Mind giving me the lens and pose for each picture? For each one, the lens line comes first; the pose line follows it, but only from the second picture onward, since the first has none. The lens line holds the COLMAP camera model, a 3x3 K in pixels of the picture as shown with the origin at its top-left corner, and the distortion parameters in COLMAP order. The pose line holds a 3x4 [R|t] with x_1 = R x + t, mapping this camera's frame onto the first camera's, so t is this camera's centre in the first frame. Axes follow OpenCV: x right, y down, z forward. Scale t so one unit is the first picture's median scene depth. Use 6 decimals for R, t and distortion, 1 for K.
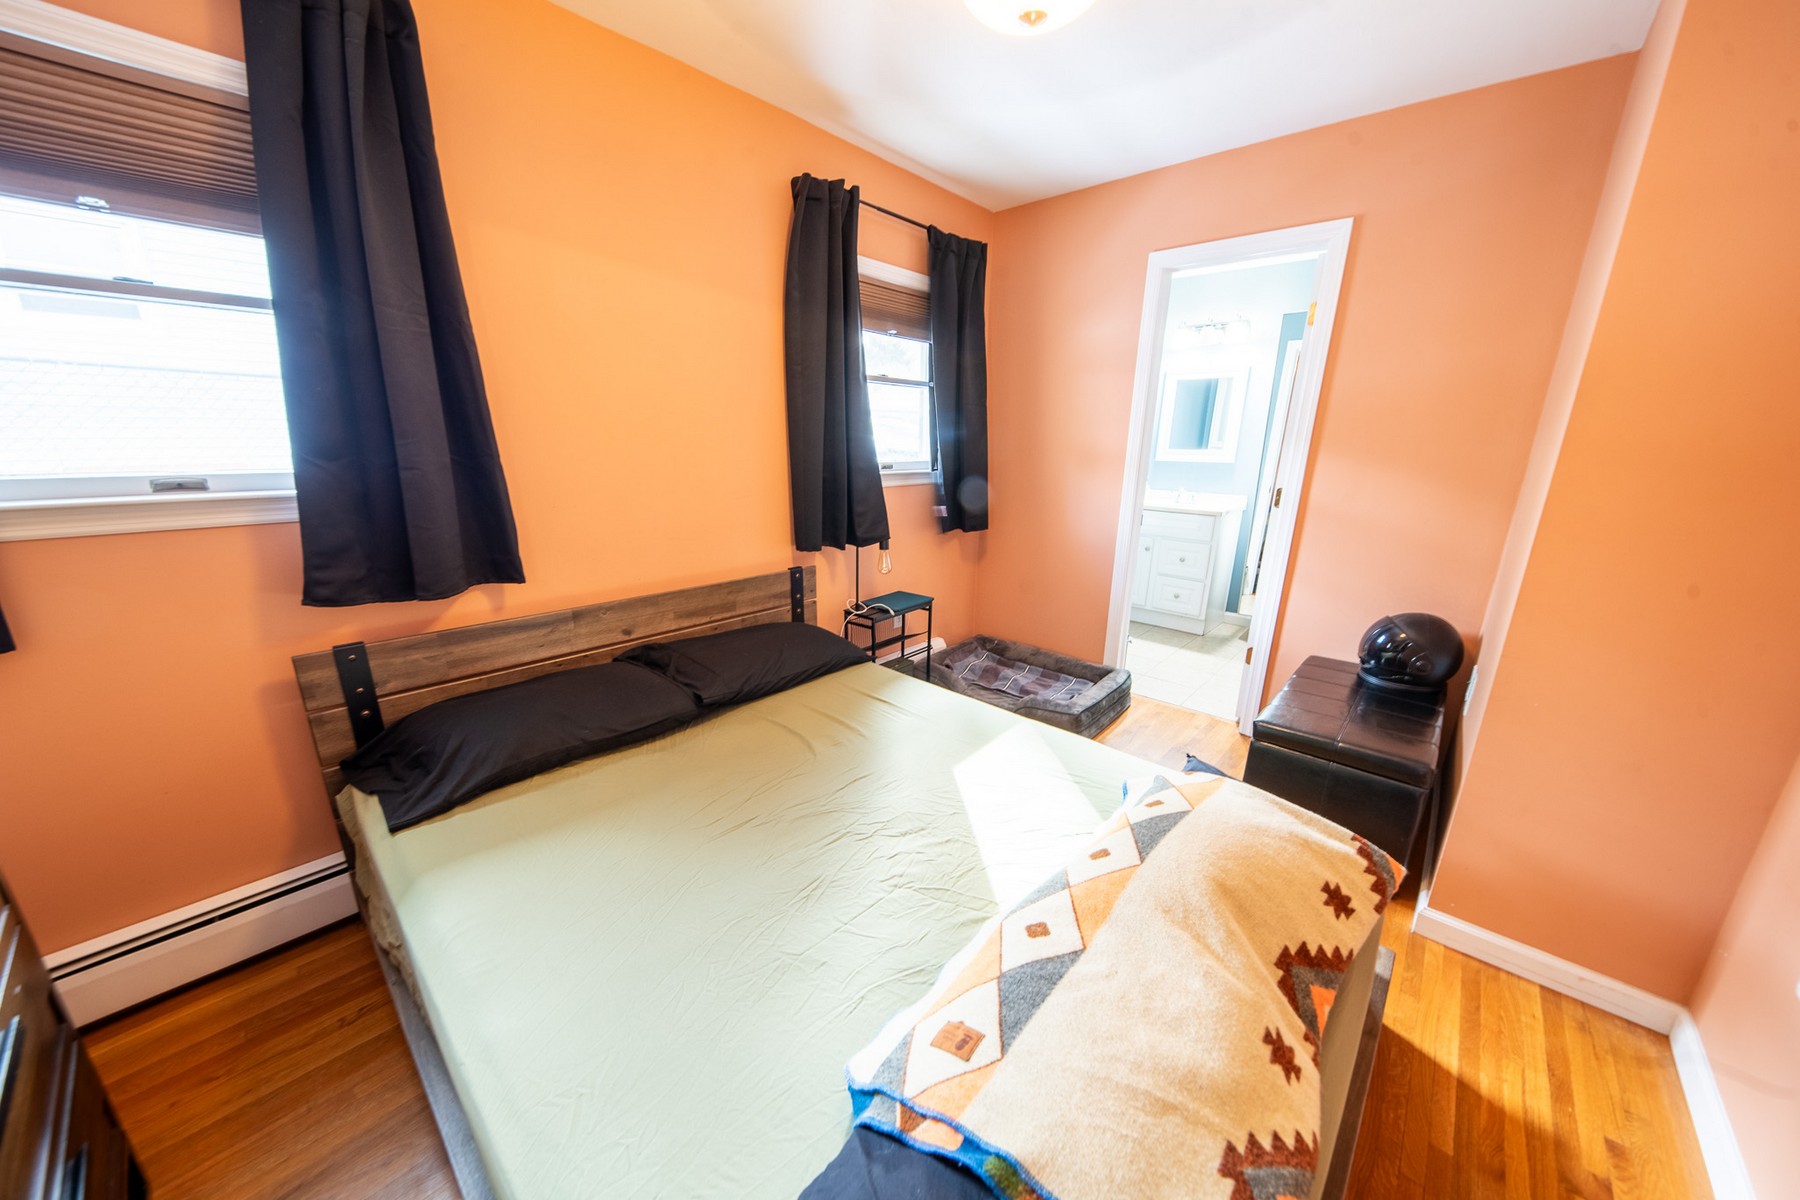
lens RADIAL K [[622.2, 0, 896.1], [0, 622.2, 605.4], [0, 0, 1]] dist [0.010807, -0.005204]
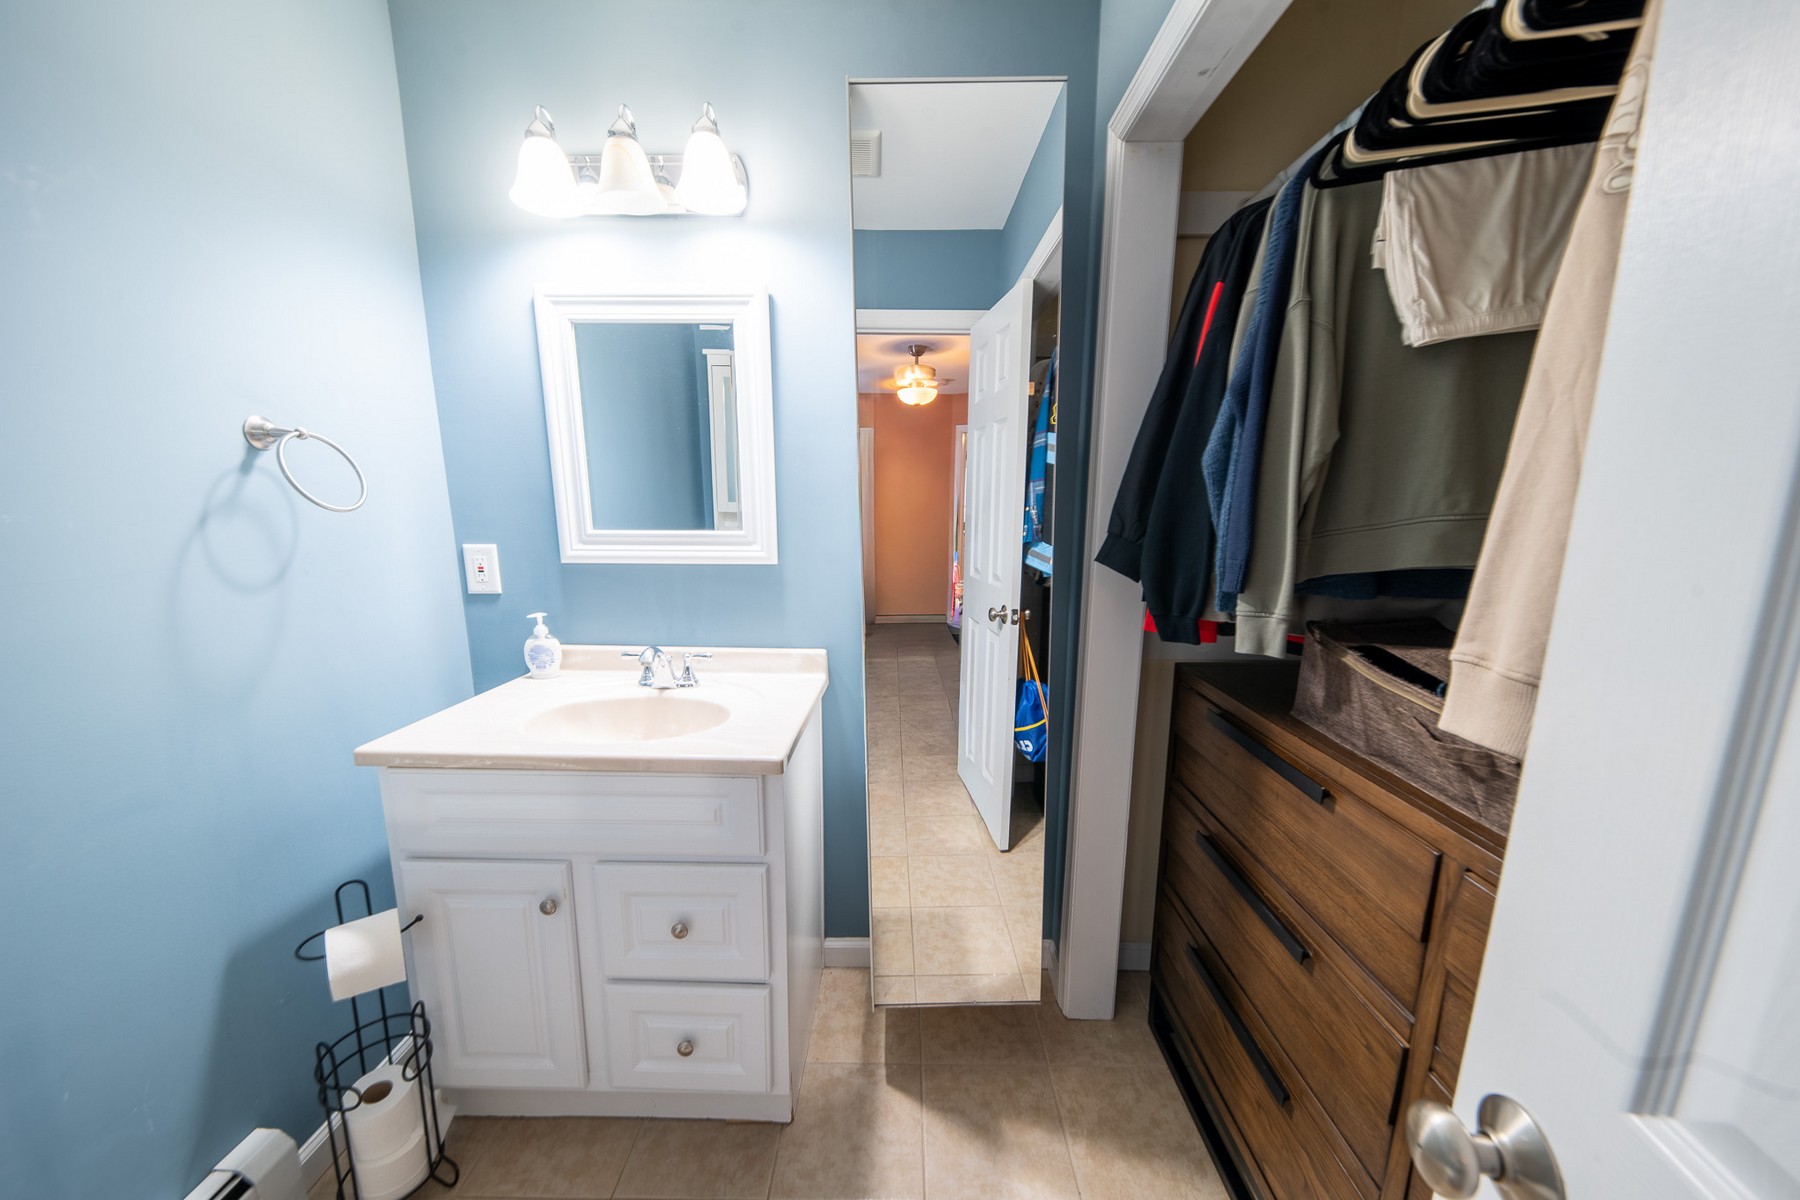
lens RADIAL K [[622.2, 0, 895.5], [0, 622.2, 611.4], [0, 0, 1]] dist [0.010807, -0.005204]
pose [[0.767810, -0.119225, 0.629486, 0.350754], [0.189976, 0.980712, -0.045974, -0.166448], [-0.611863, 0.154887, 0.775650, 0.661797]]
